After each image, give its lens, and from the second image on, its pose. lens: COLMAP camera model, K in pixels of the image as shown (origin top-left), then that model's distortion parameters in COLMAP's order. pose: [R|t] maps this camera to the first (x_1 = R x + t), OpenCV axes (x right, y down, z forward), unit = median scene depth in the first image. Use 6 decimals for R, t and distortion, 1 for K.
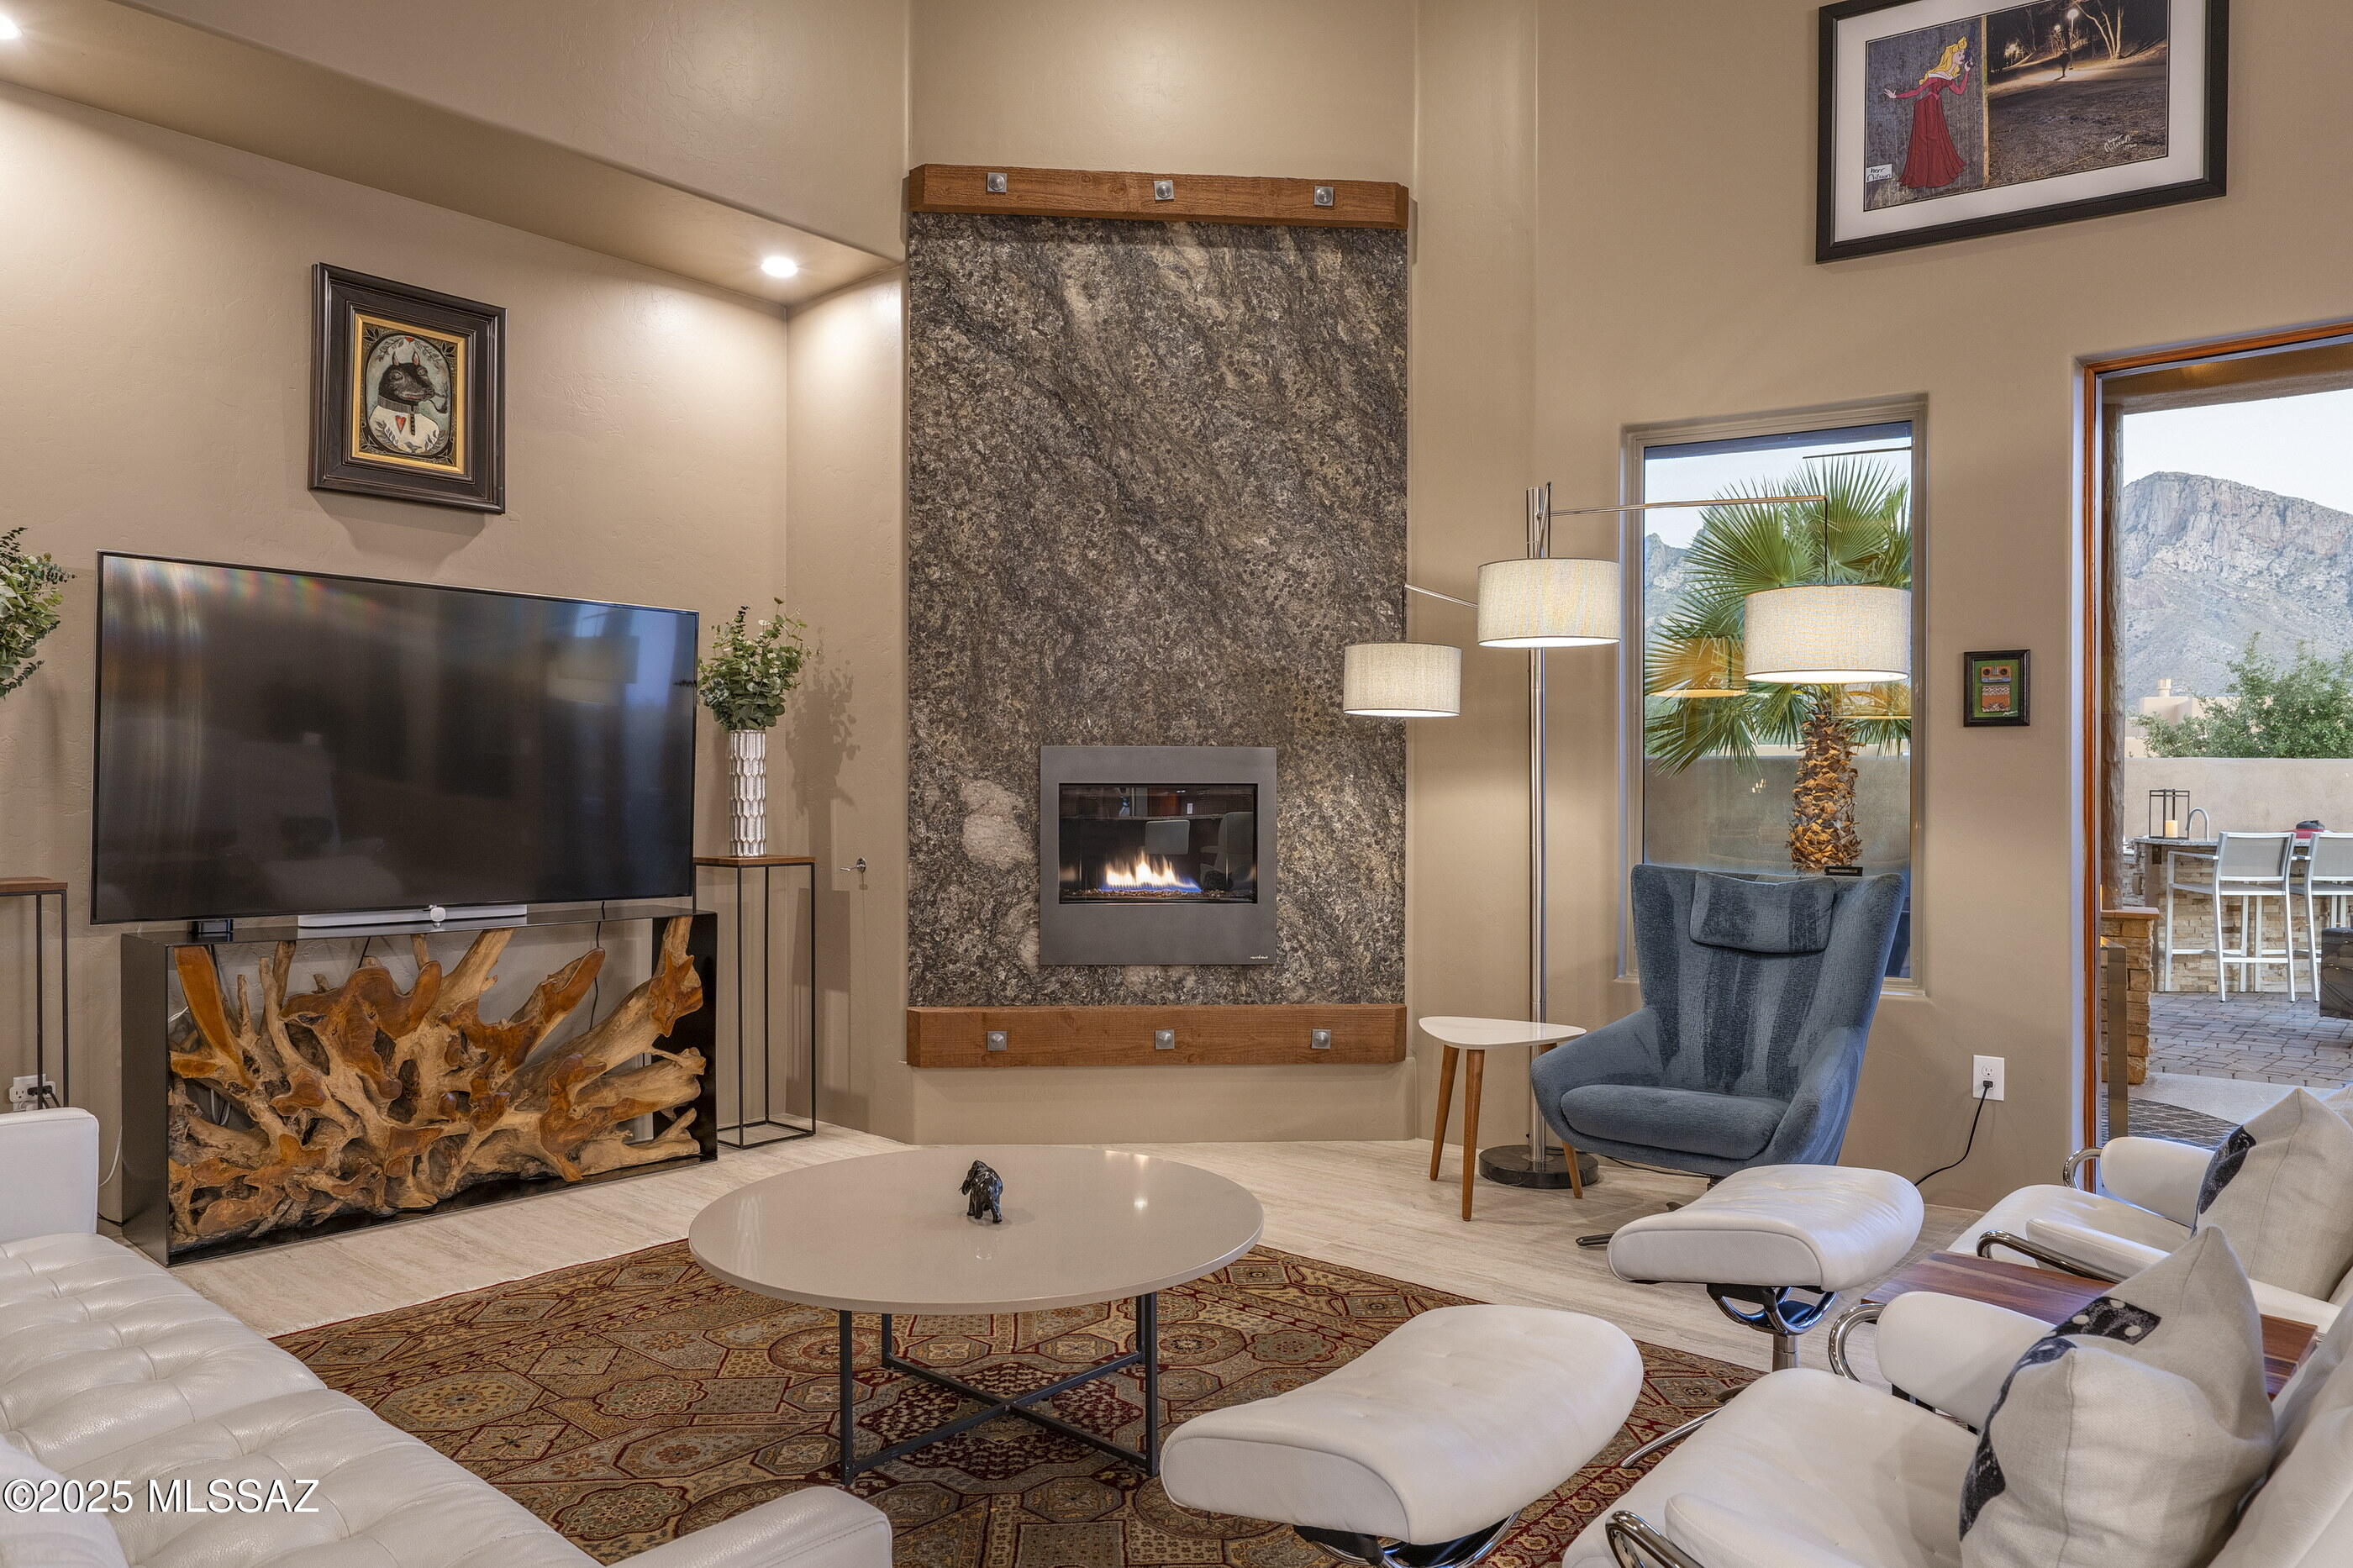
lens RADIAL K [[1565.5, 0, 1176.5], [0, 1565.5, 784.0], [0, 0, 1]] dist [0.016475, -0.000677]
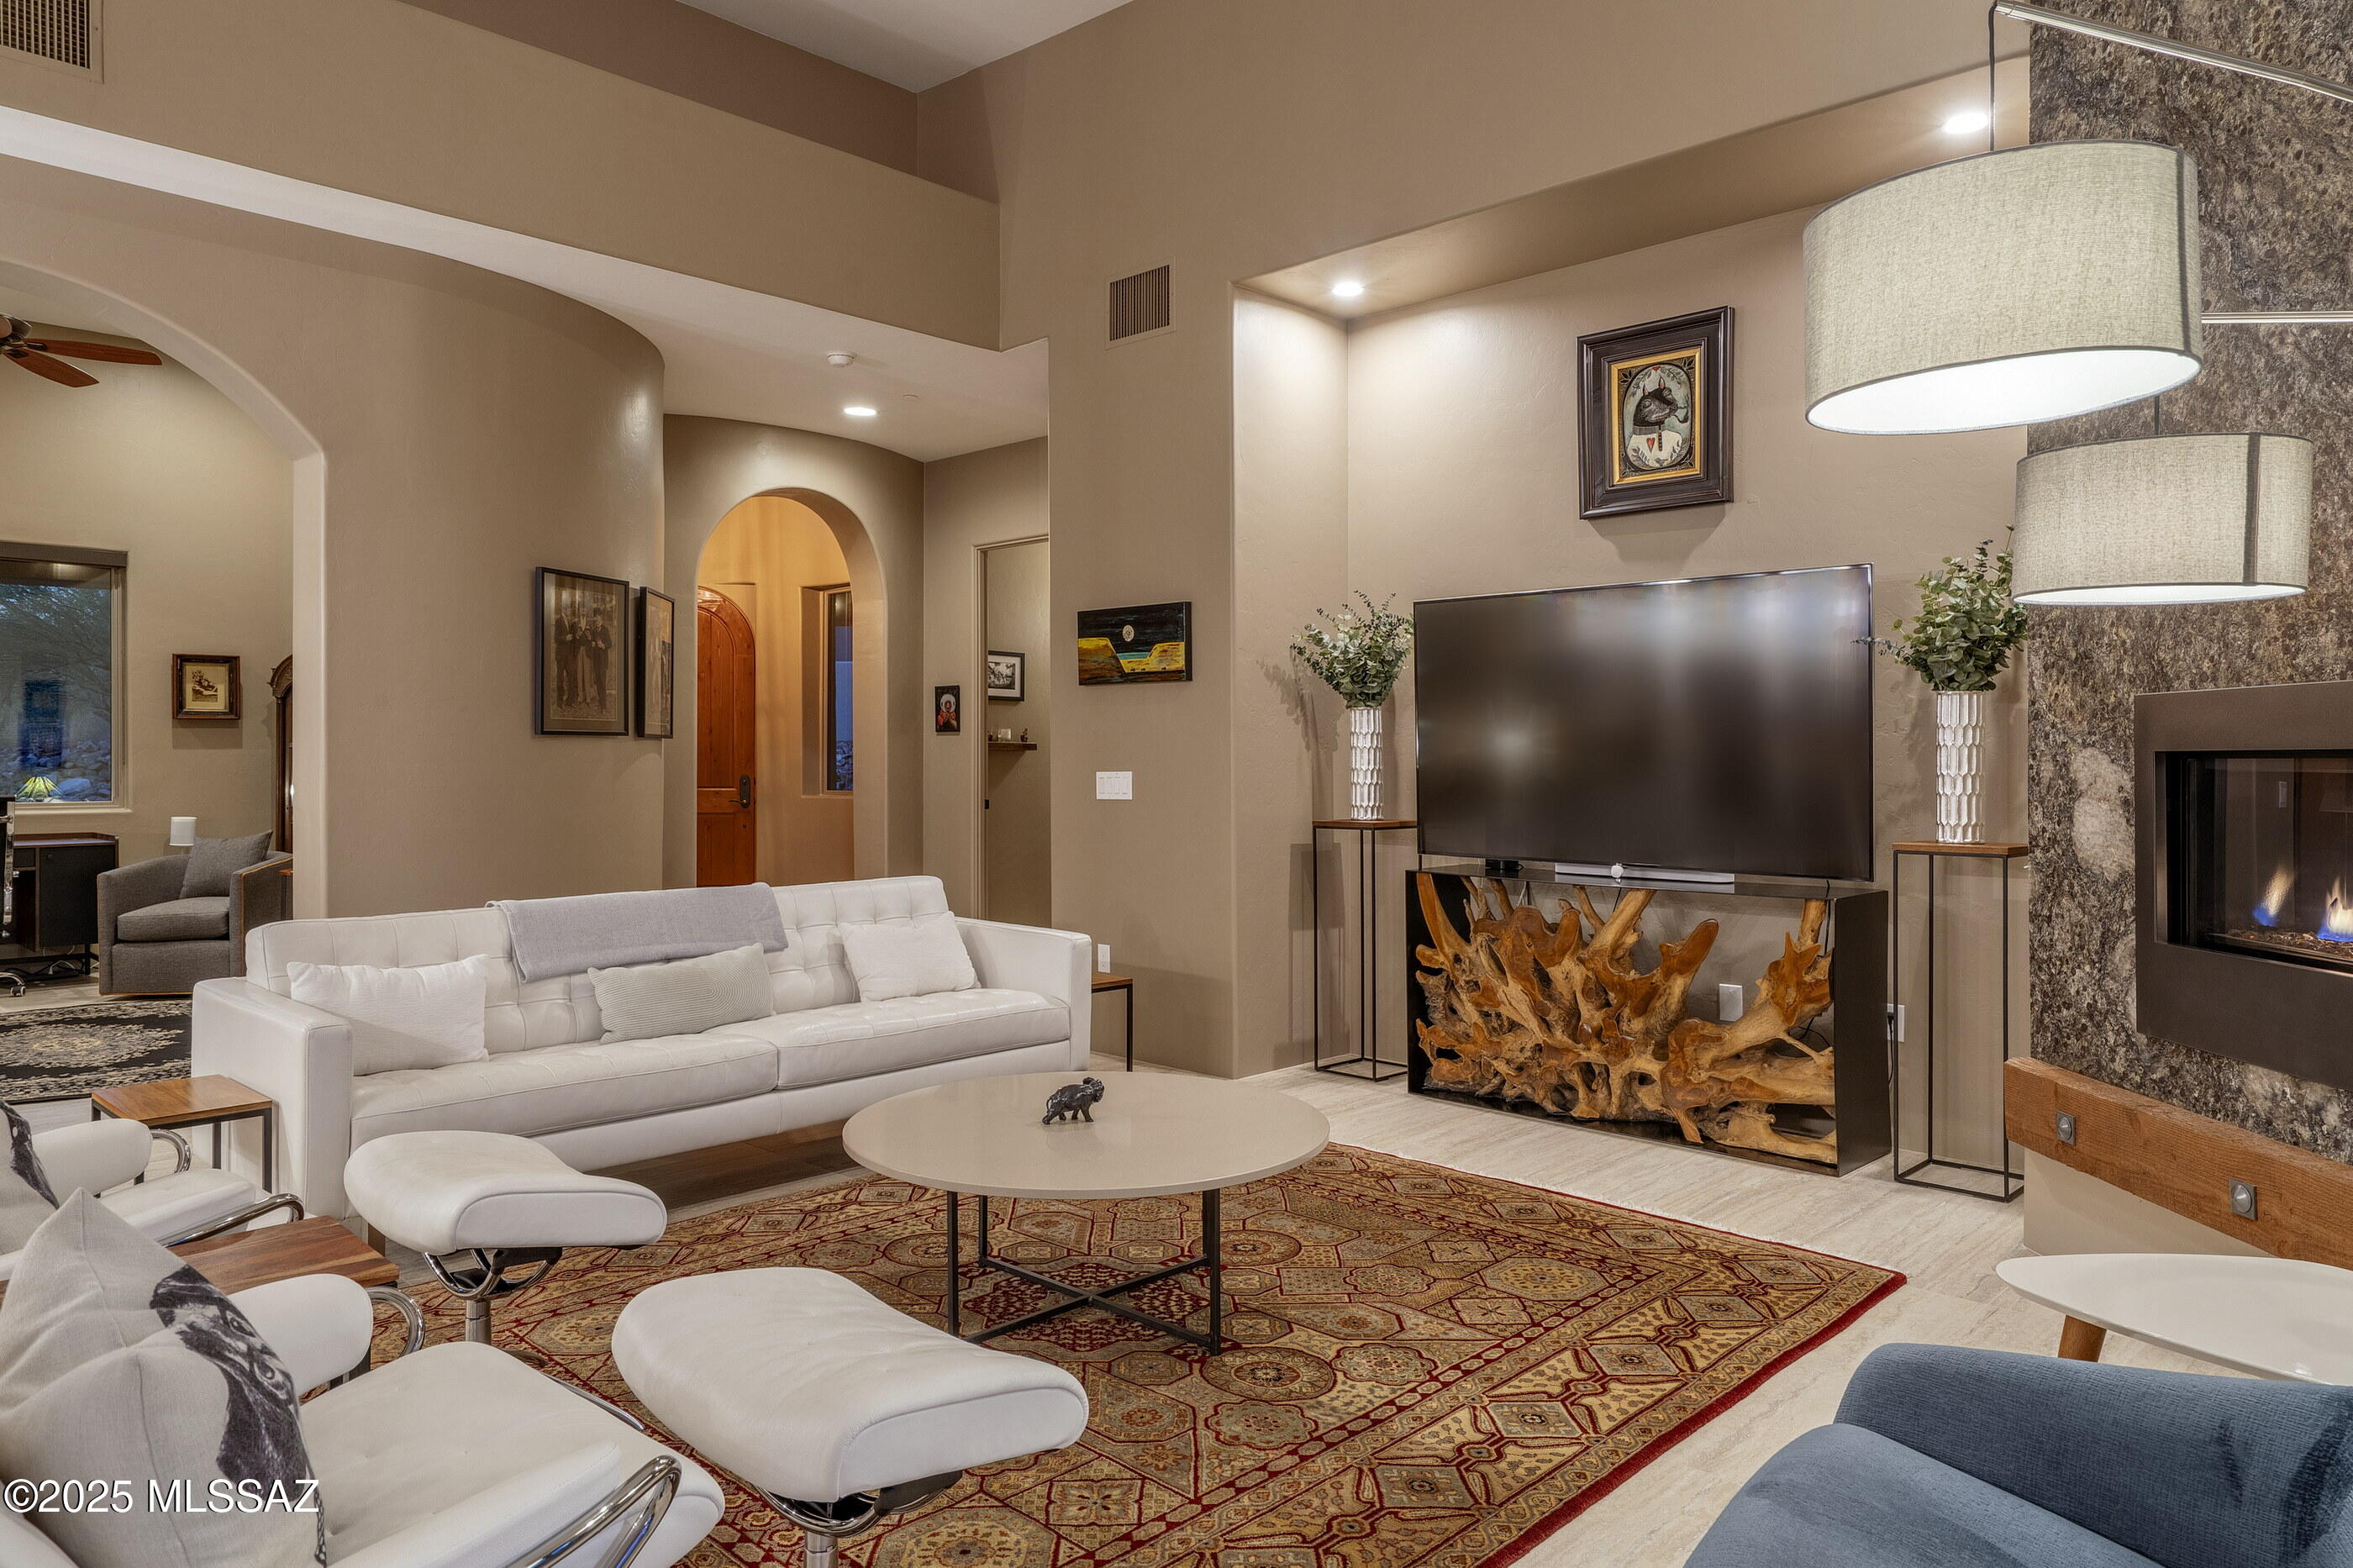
lens RADIAL K [[1508.6, 0, 1169.1], [0, 1508.6, 759.0], [0, 0, 1]] dist [0.009012, 0.002568]
pose [[-0.051274, -0.004783, -0.998673, 0.557678], [0.000644, 0.999988, -0.004822, 0.005247], [0.998684, -0.000891, -0.051270, 0.628449]]
